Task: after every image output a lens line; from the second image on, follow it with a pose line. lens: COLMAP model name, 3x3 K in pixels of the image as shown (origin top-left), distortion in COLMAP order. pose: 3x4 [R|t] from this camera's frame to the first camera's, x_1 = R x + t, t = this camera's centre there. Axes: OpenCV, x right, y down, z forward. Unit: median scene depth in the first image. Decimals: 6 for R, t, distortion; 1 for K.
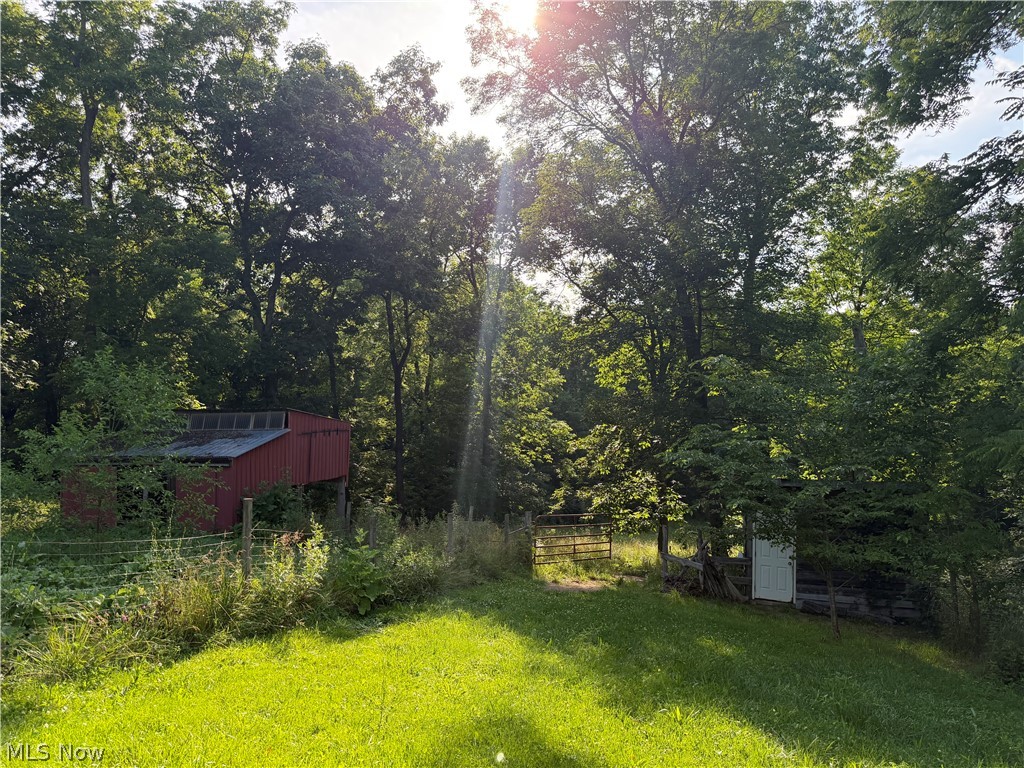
lens RADIAL K [[725.2, 0, 493.5], [0, 725.2, 378.1], [0, 0, 1]] dist [0.000554, -0.006142]
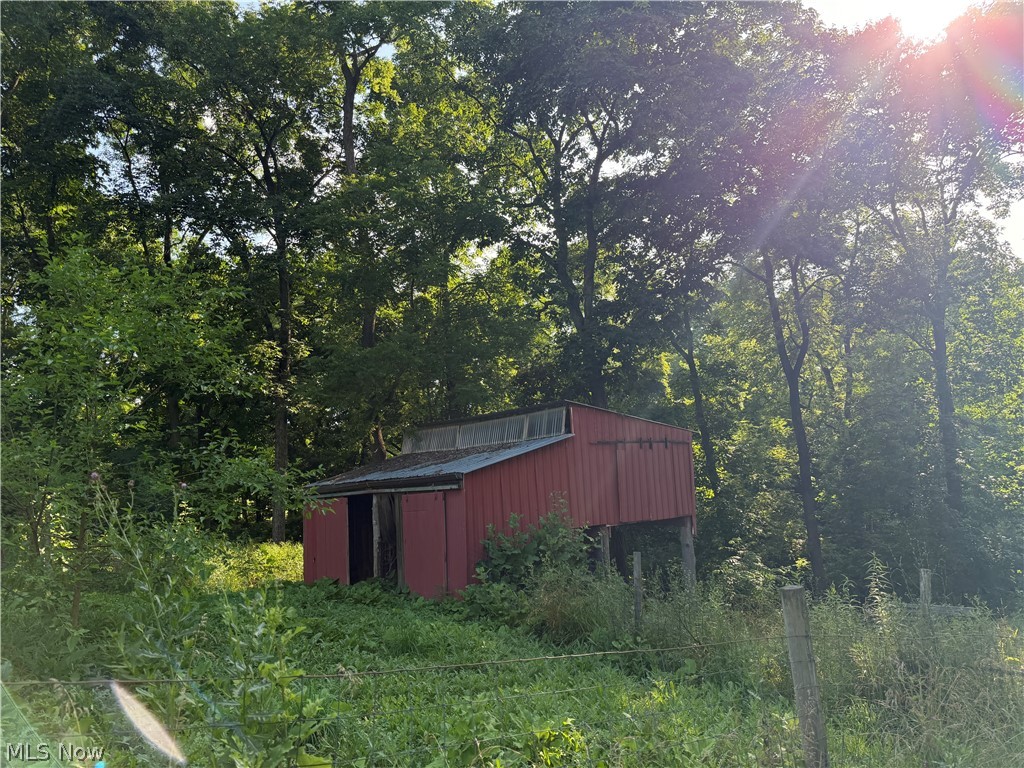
lens RADIAL K [[725.2, 0, 493.5], [0, 725.2, 378.1], [0, 0, 1]] dist [0.000554, -0.006142]
pose [[0.842862, -0.103921, -0.528000, -0.005312], [0.058486, 0.993054, -0.102090, 0.053758], [0.534942, 0.055167, 0.843086, 0.289434]]
